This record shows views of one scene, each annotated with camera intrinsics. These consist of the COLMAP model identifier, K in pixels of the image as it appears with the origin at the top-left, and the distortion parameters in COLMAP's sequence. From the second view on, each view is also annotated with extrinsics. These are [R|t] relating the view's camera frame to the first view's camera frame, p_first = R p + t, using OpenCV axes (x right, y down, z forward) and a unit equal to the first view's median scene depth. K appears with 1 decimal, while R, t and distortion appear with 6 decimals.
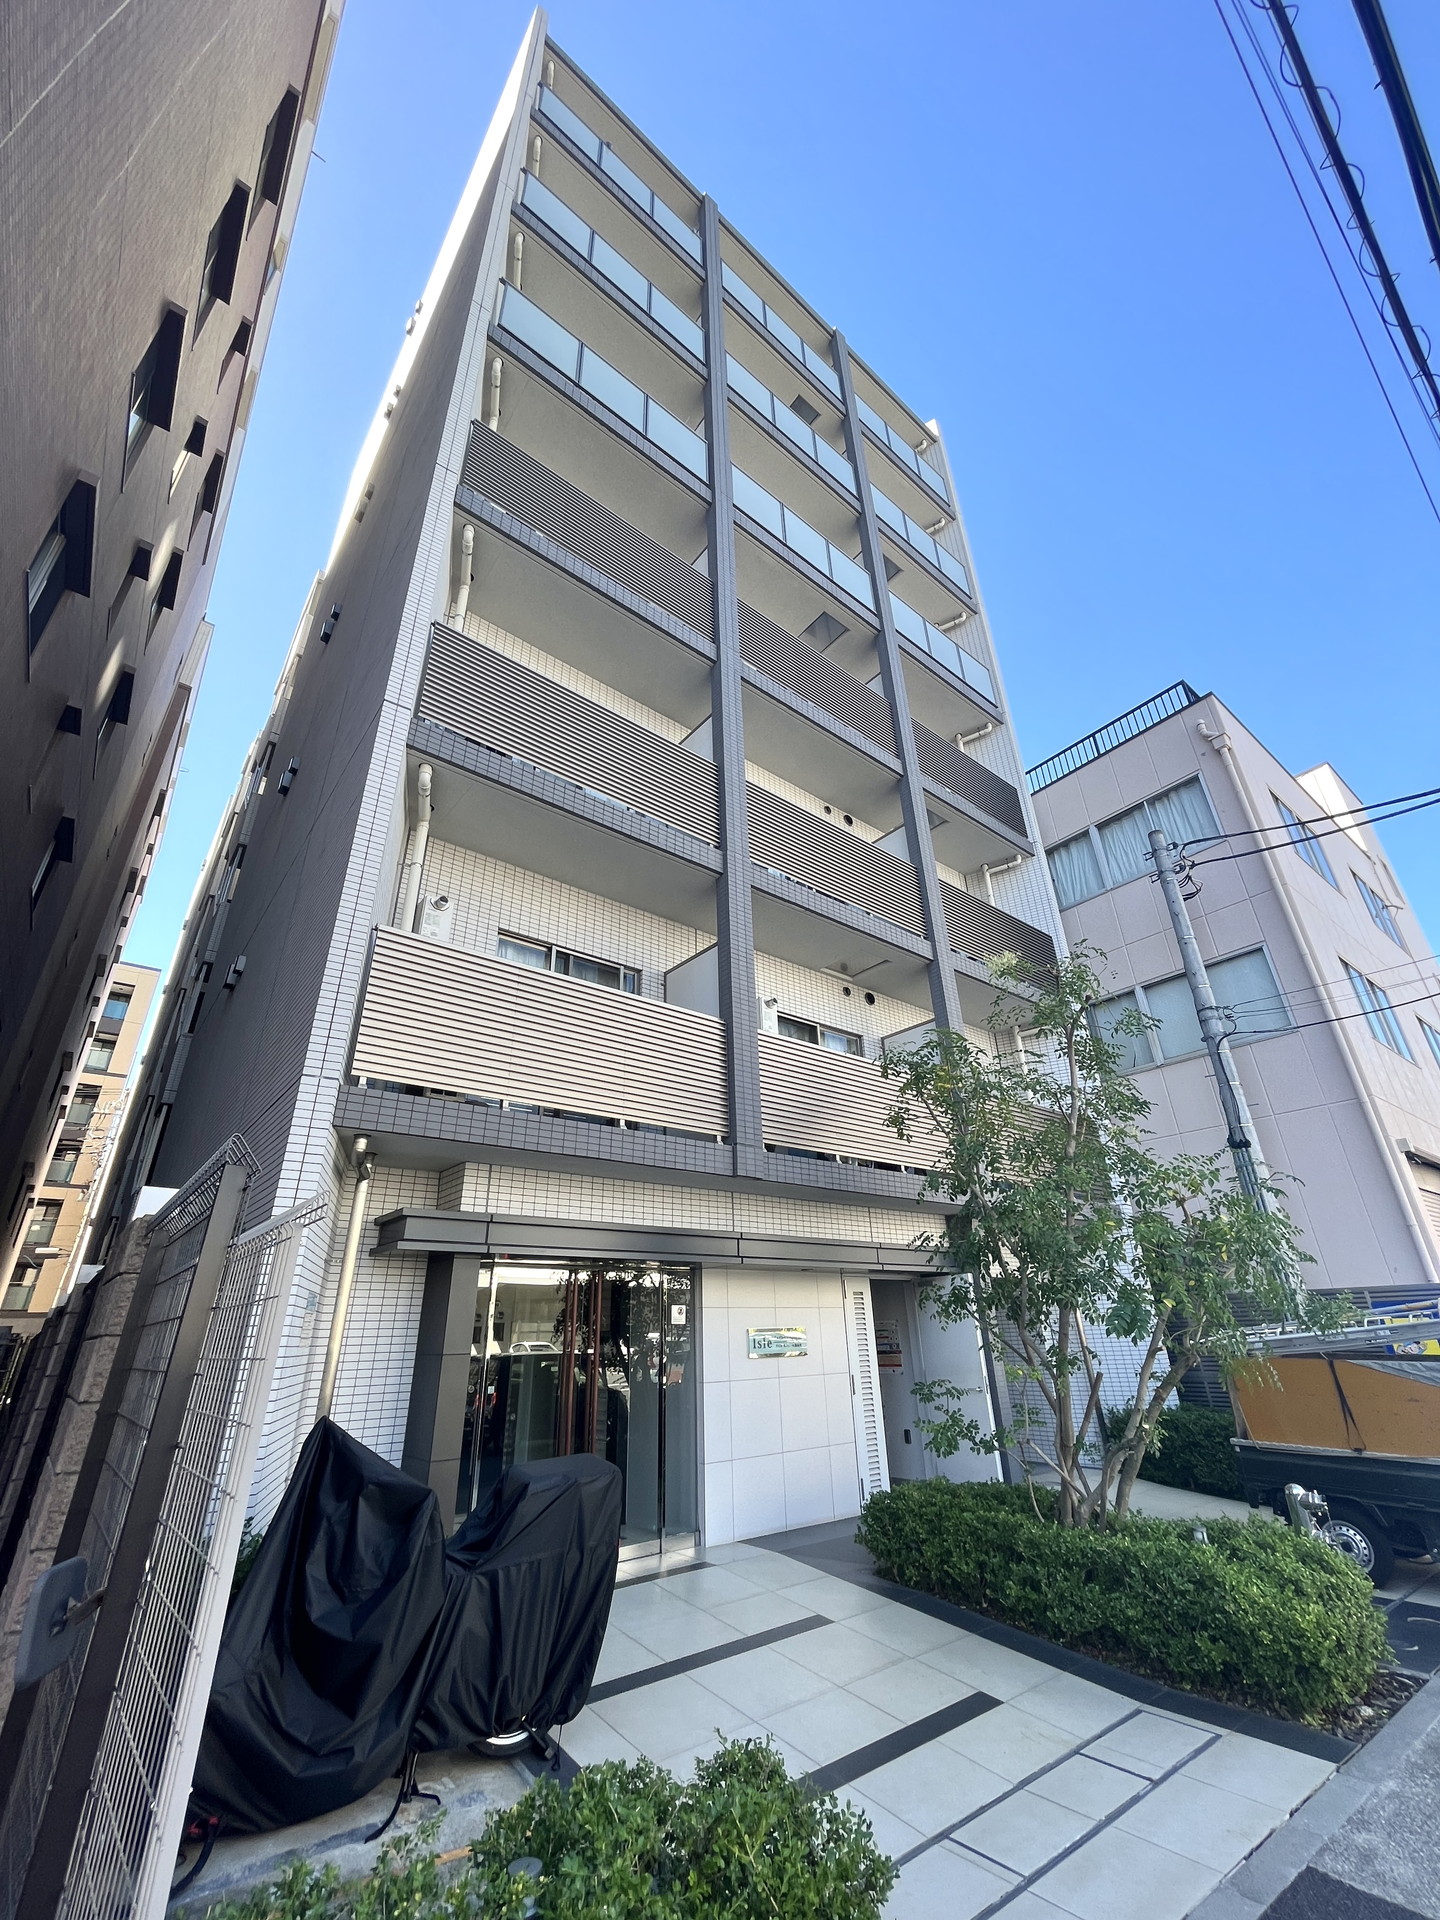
lens RADIAL K [[784.2, 0, 725.4], [0, 784.2, 948.7], [0, 0, 1]] dist [-0.000153, 0.000141]
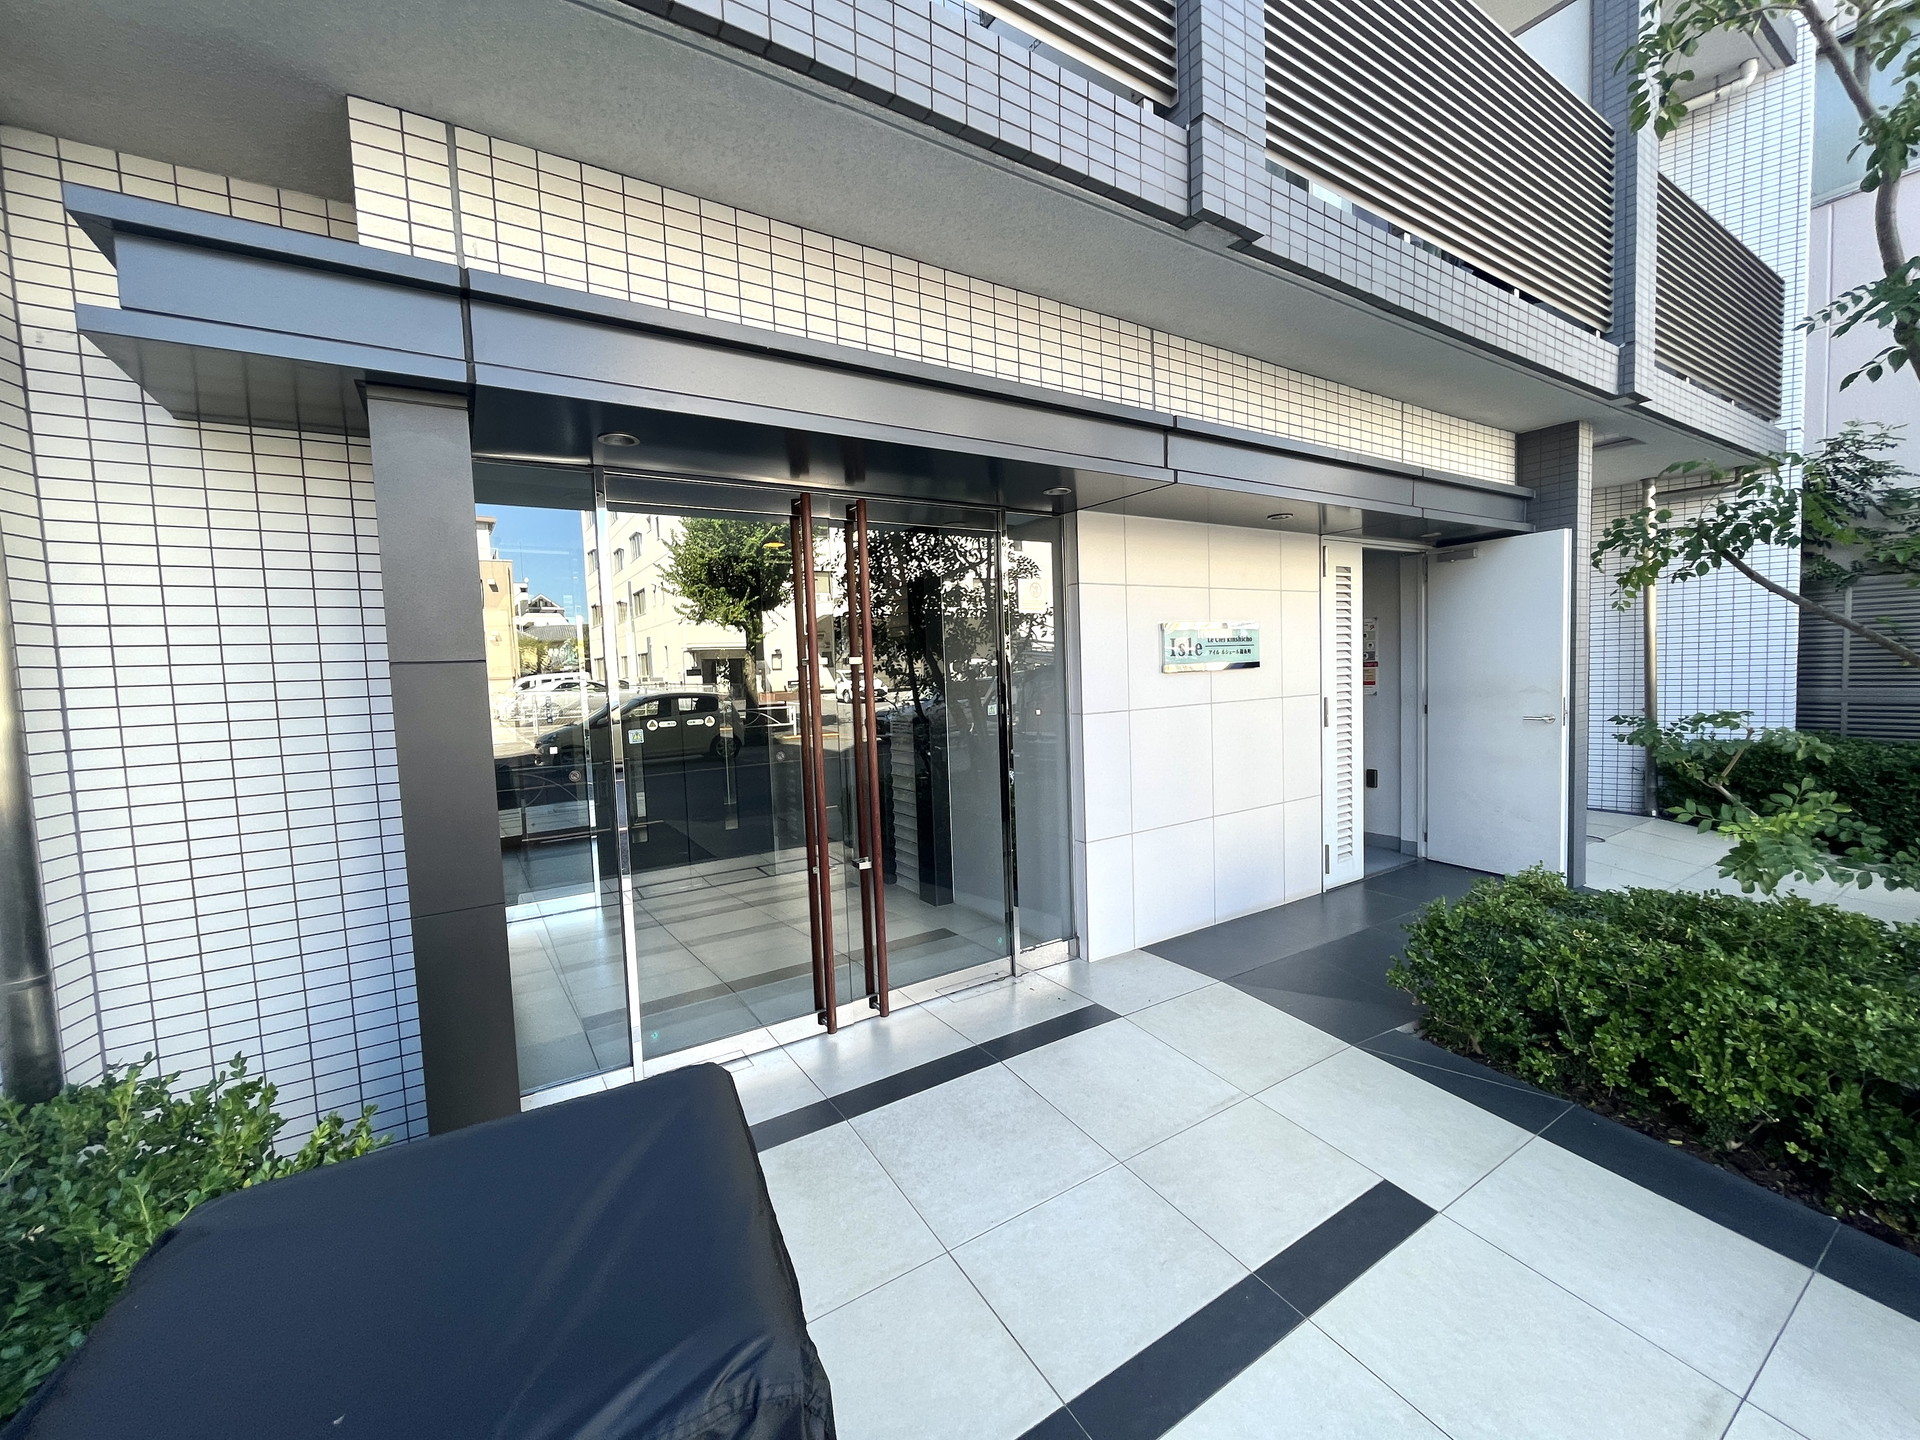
lens RADIAL K [[782.3, 0, 958.8], [0, 782.3, 717.0], [0, 0, 1]] dist [-0.001570, 0.000112]
pose [[0.994231, -0.005162, -0.107134, -0.034602], [0.058742, 0.861931, 0.503611, 0.182814], [0.089742, -0.506999, 0.857262, 0.347532]]
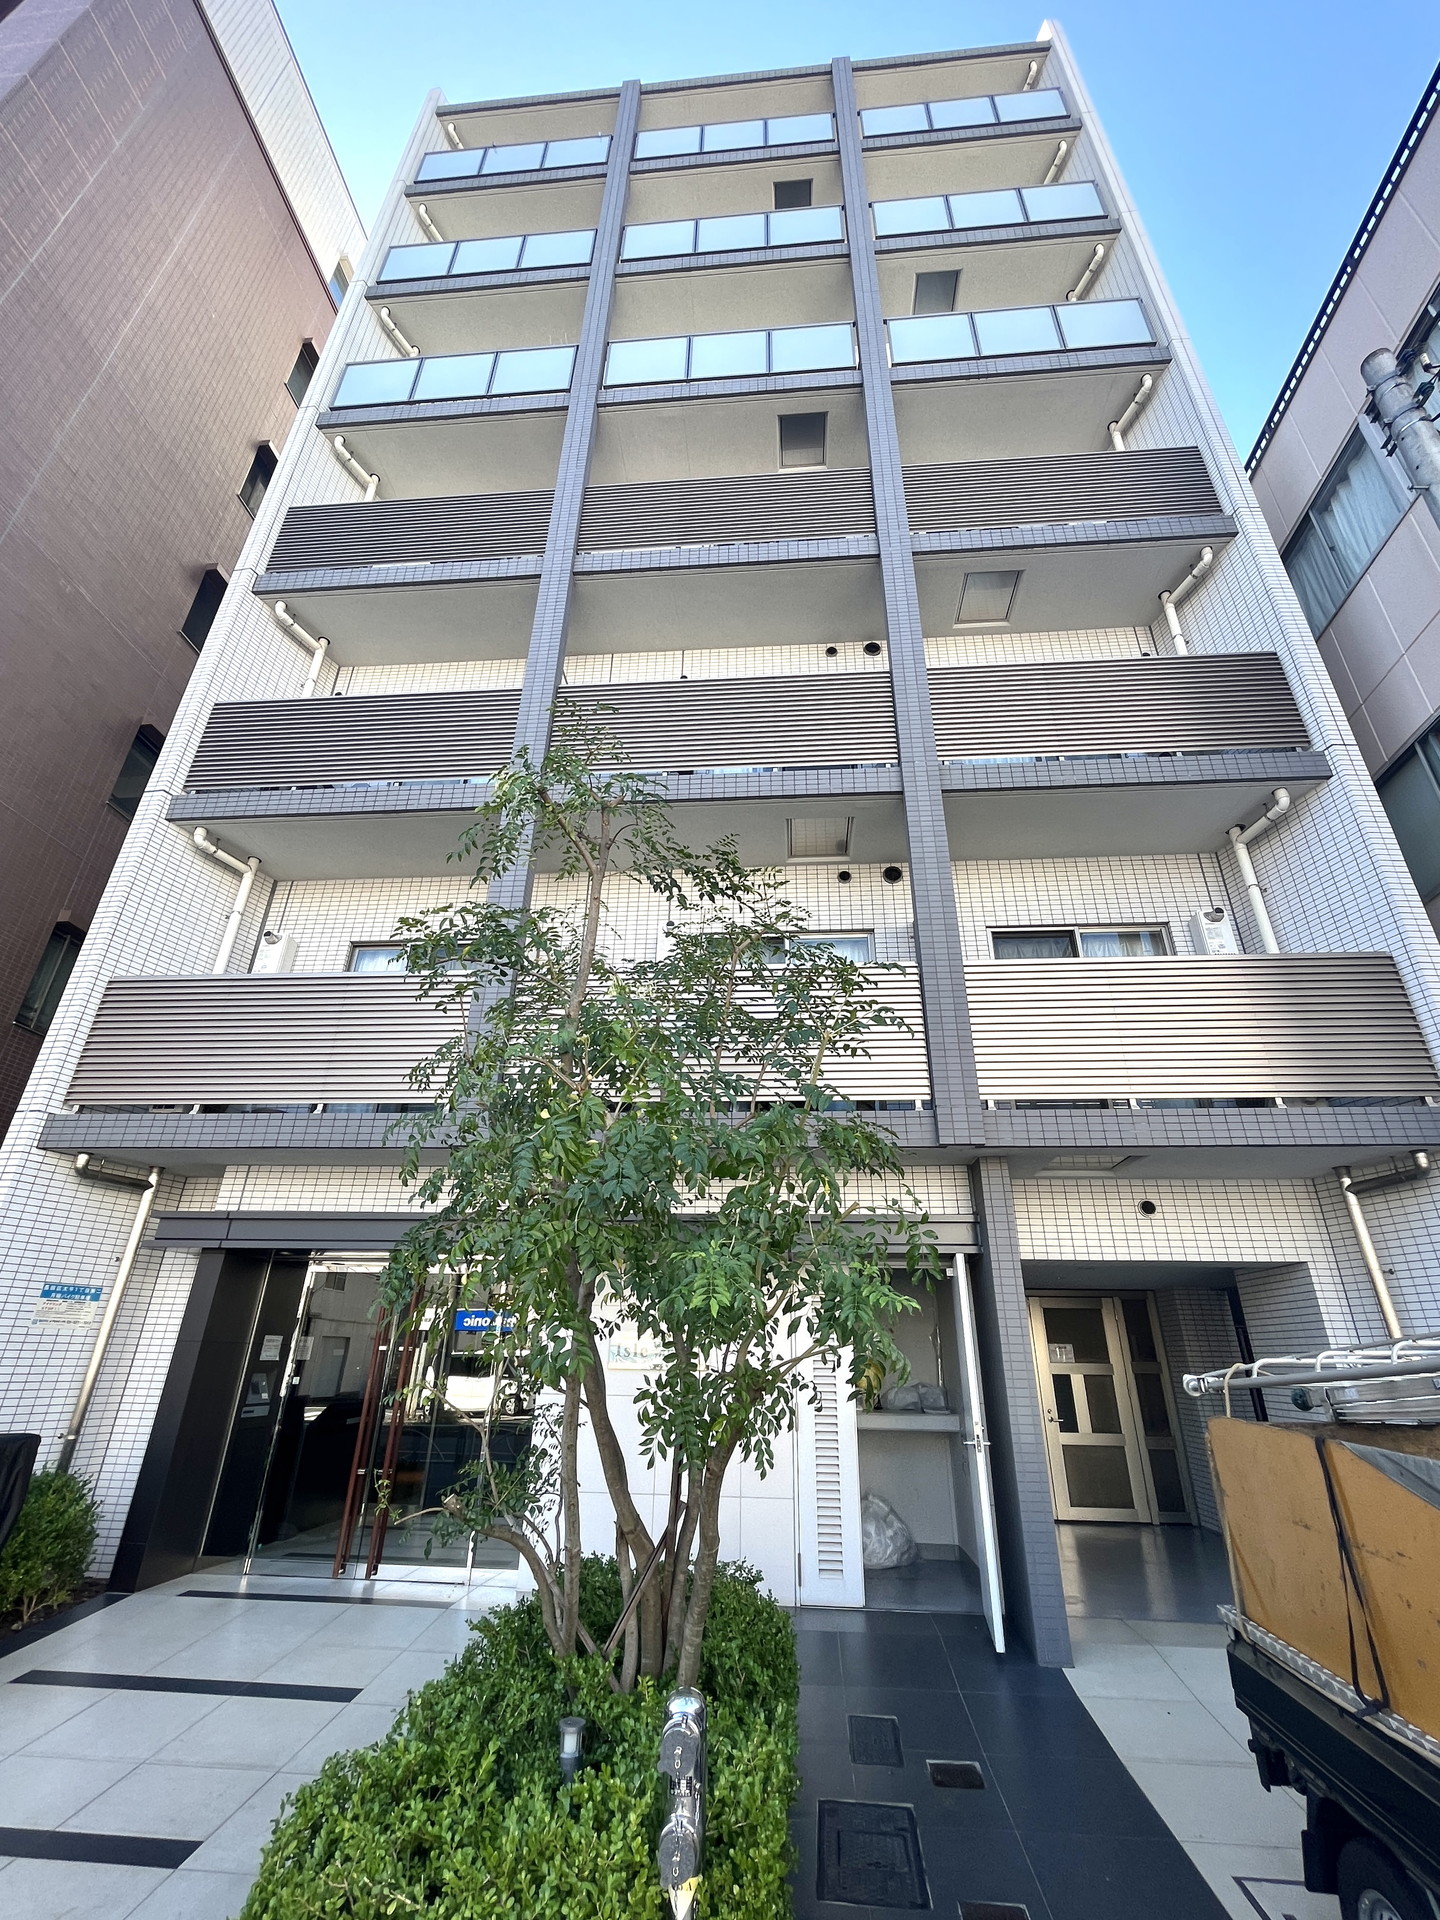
lens RADIAL K [[826.8, 0, 720.0], [0, 826.8, 960.0], [0, 0, 1]] dist [-0.000761, -0.000459]
pose [[0.717082, -0.271506, -0.641933, 0.515477], [0.274982, 0.956505, -0.097381, 0.160976], [0.640452, -0.106690, 0.760552, 0.324600]]
